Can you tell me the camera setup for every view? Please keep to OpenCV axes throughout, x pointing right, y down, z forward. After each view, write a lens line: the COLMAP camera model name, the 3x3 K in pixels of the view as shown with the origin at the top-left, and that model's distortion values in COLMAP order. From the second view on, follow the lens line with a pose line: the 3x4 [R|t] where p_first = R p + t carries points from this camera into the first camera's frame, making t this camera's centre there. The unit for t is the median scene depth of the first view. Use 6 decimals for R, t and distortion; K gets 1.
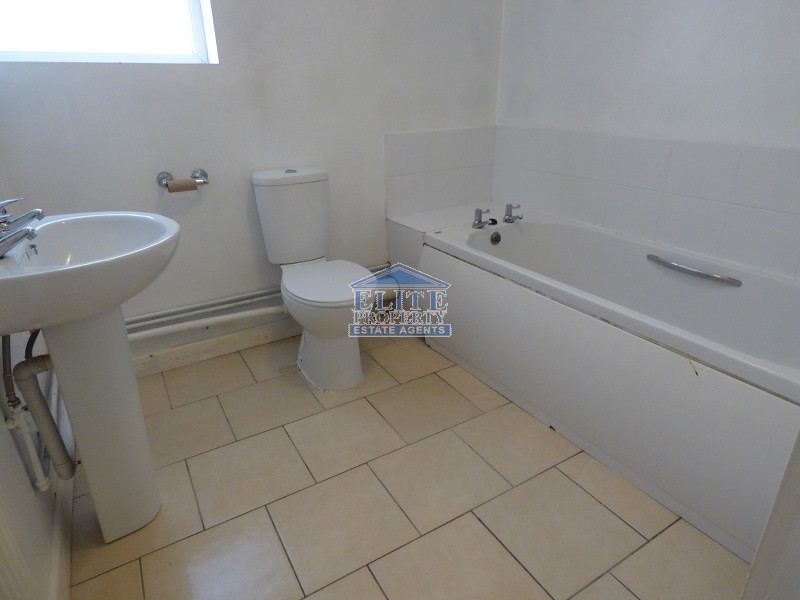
lens RADIAL K [[489.4, 0, 400.0], [0, 489.4, 300.0], [0, 0, 1]] dist [-0.000928, -0.000050]
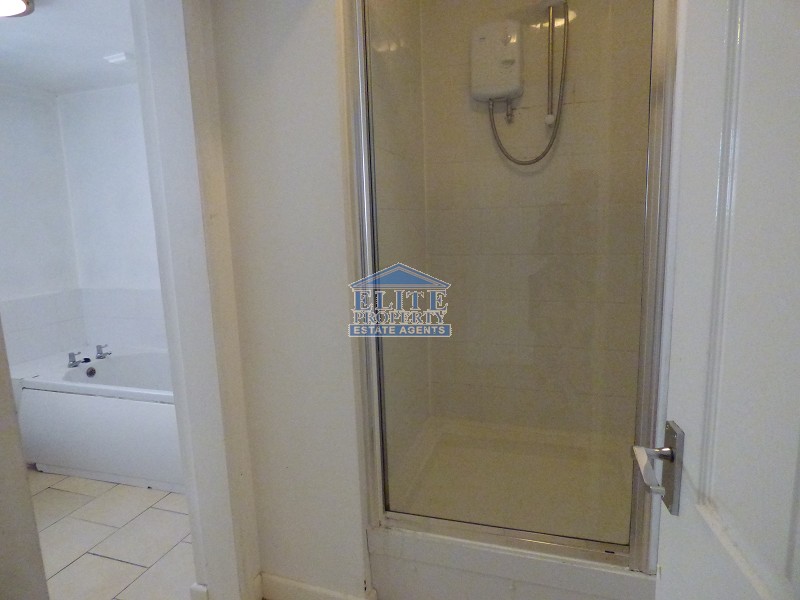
lens RADIAL K [[489.4, 0, 400.0], [0, 489.4, 300.0], [0, 0, 1]] dist [-0.000928, -0.000050]
pose [[0.753338, -0.108257, 0.648662, -0.010006], [0.271009, 0.949815, -0.156225, 0.122007], [-0.599196, 0.293483, 0.744870, -0.538884]]
